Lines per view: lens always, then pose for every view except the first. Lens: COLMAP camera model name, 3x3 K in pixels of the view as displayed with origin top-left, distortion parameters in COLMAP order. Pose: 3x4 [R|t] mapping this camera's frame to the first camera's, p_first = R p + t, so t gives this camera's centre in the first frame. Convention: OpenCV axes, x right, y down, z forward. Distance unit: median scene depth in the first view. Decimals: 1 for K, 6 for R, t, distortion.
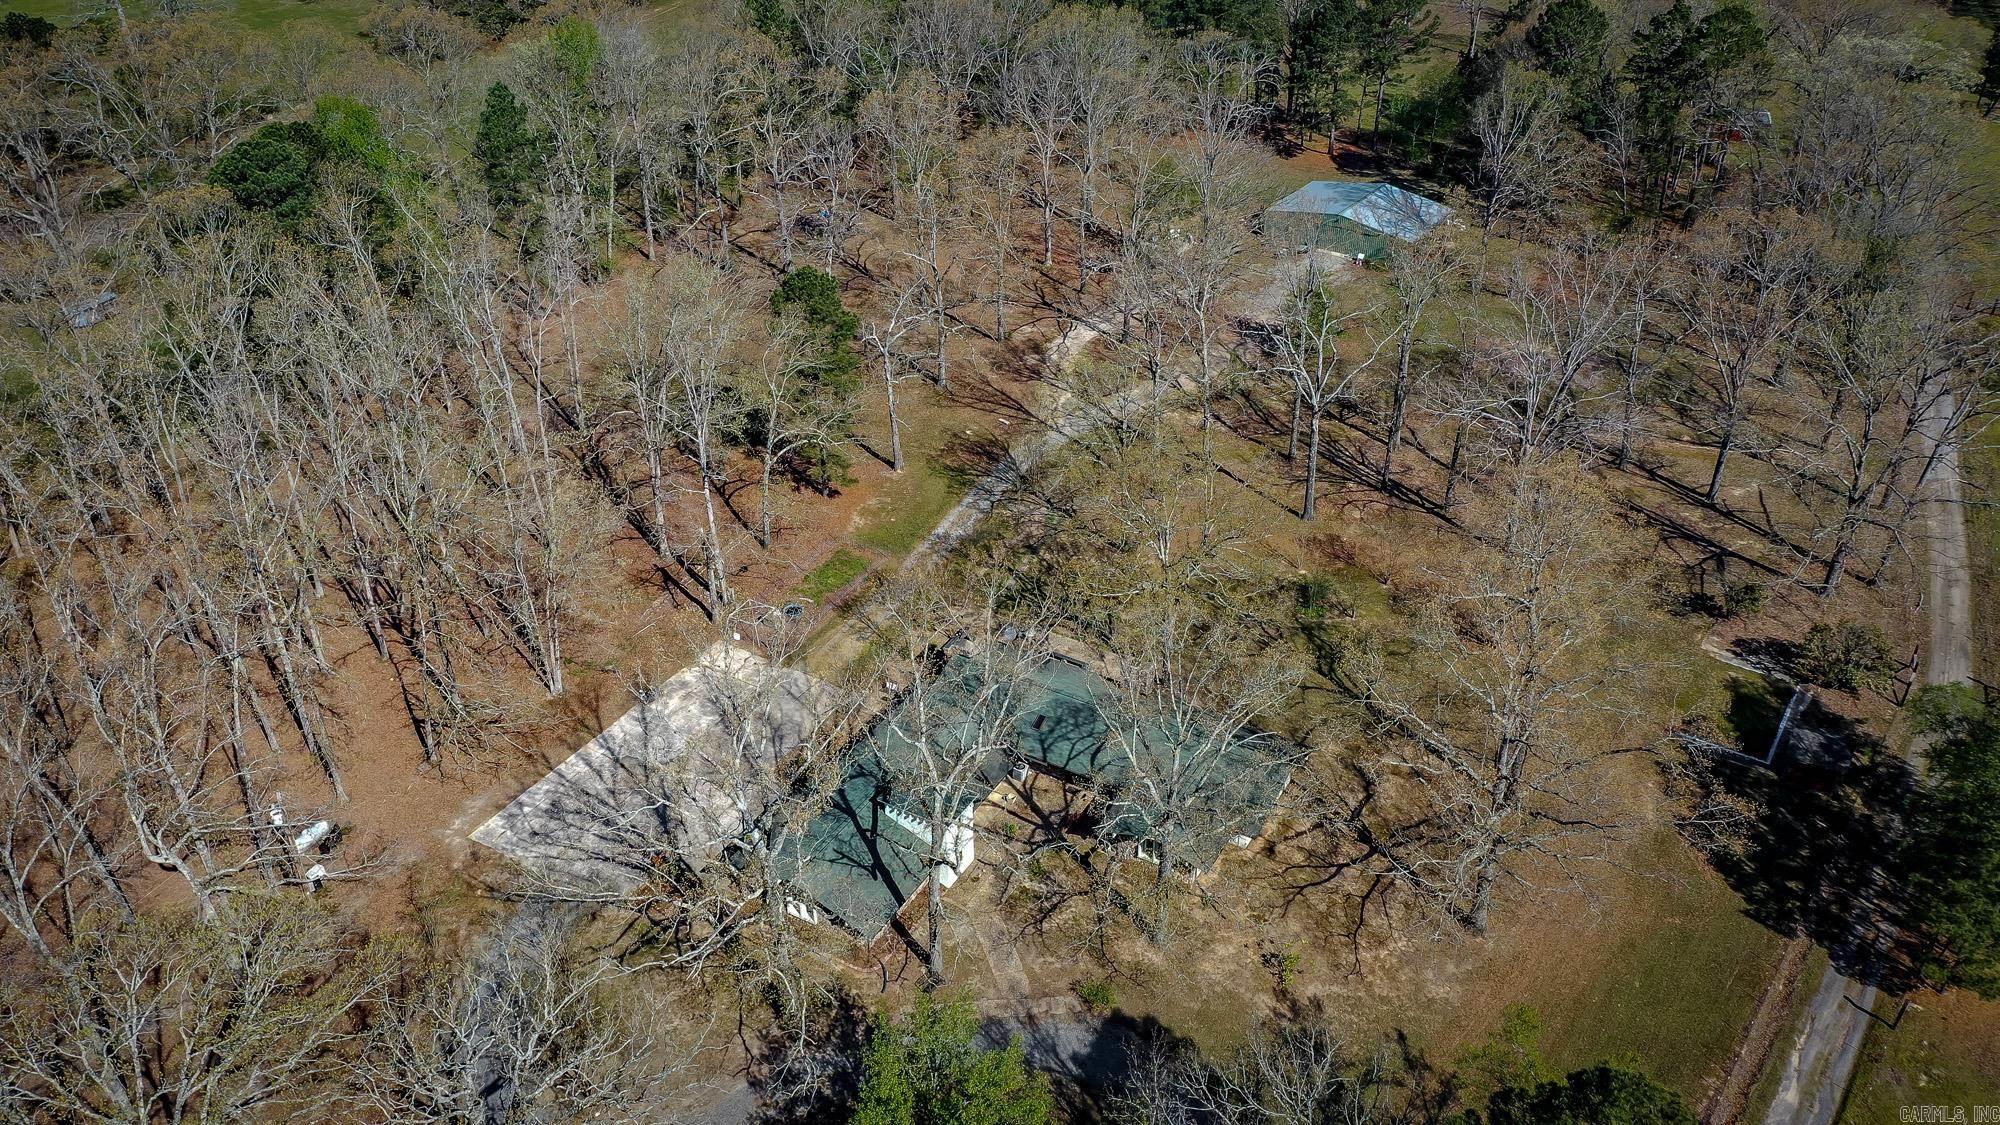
lens RADIAL K [[1591.8, 0, 1017.8], [0, 1591.8, 563.9], [0, 0, 1]] dist [0.035619, -0.002384]
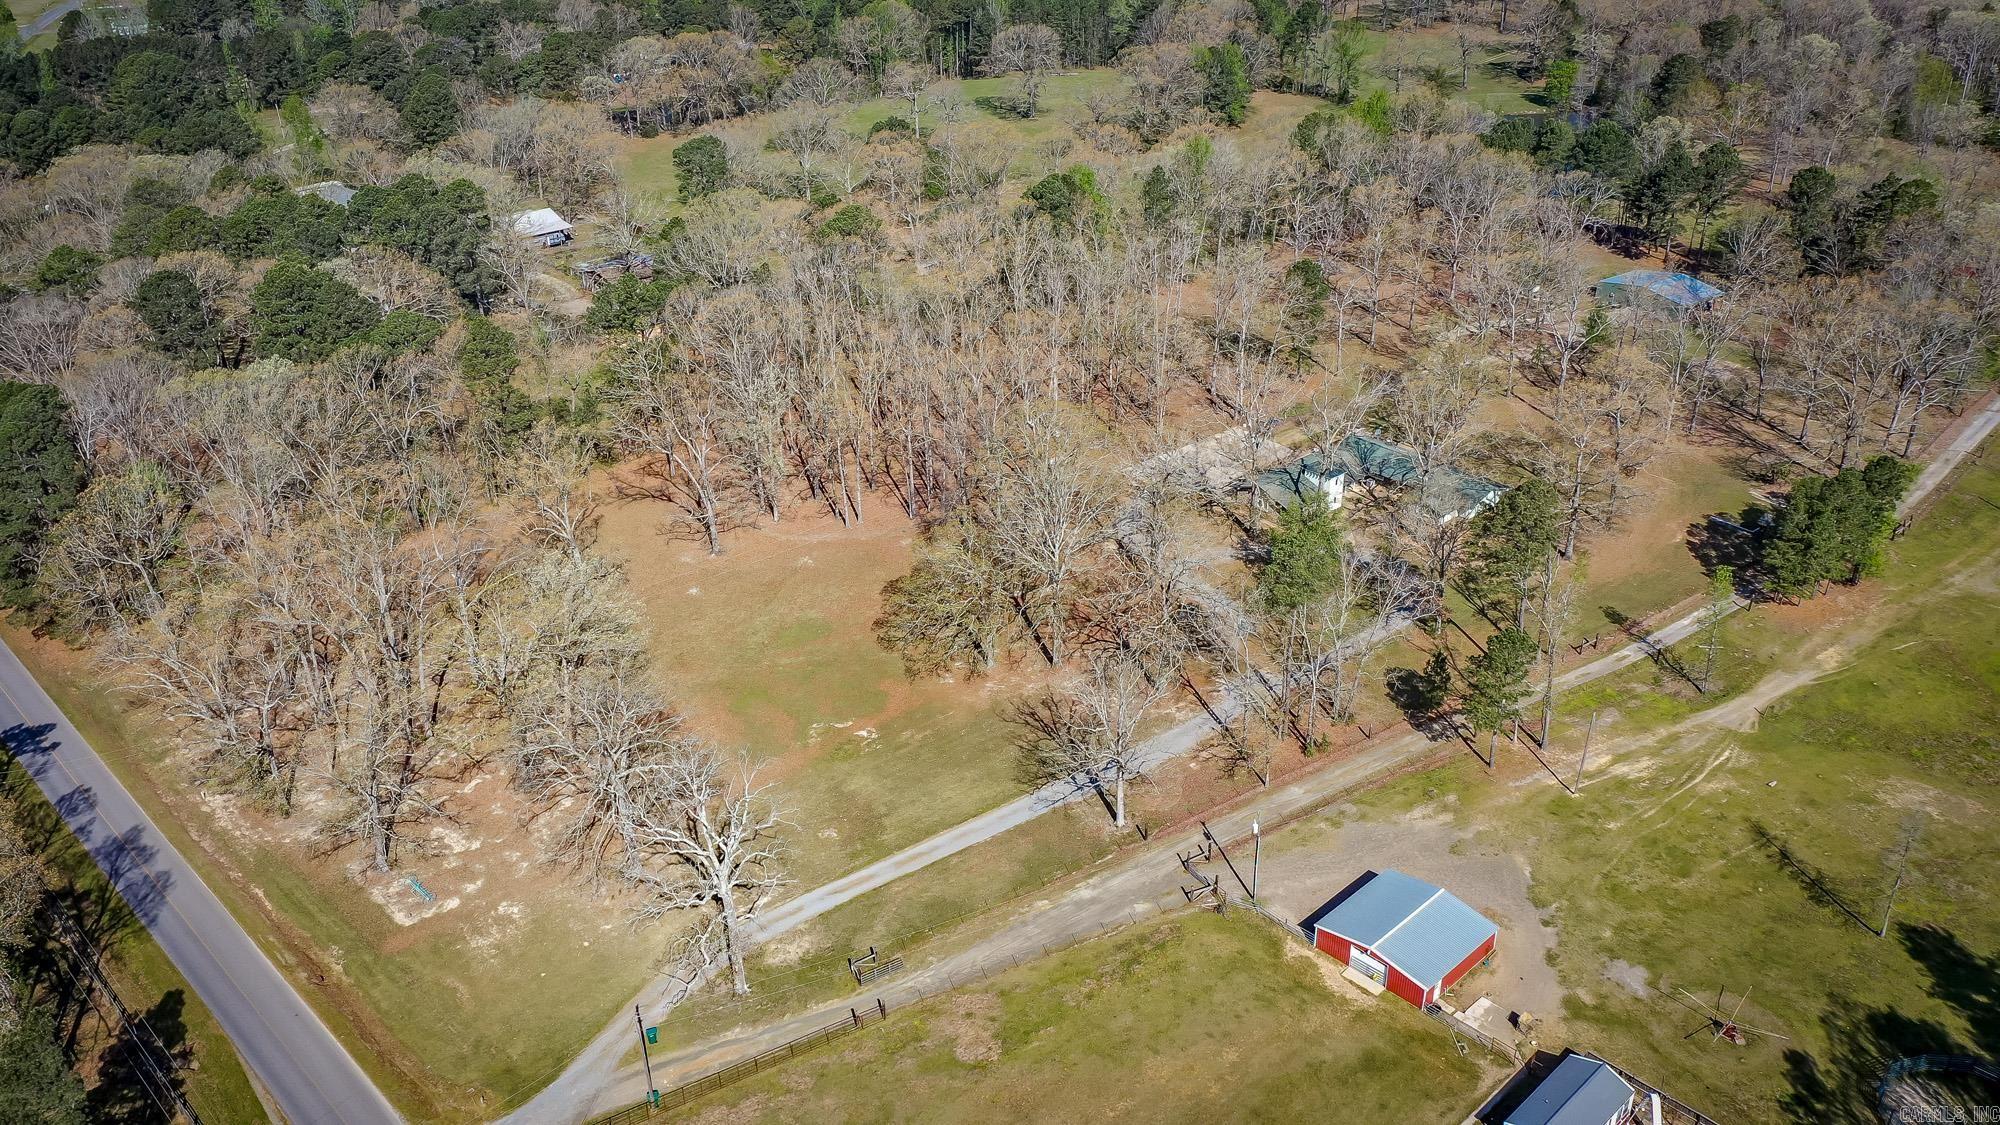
lens RADIAL K [[1591.8, 0, 984.6], [0, 1591.8, 580.9], [0, 0, 1]] dist [0.035619, -0.002384]
pose [[0.942836, 0.156165, -0.294402, 0.155565], [-0.178397, 0.982684, -0.050063, 0.431255], [0.281486, 0.099722, 0.954370, -1.109766]]
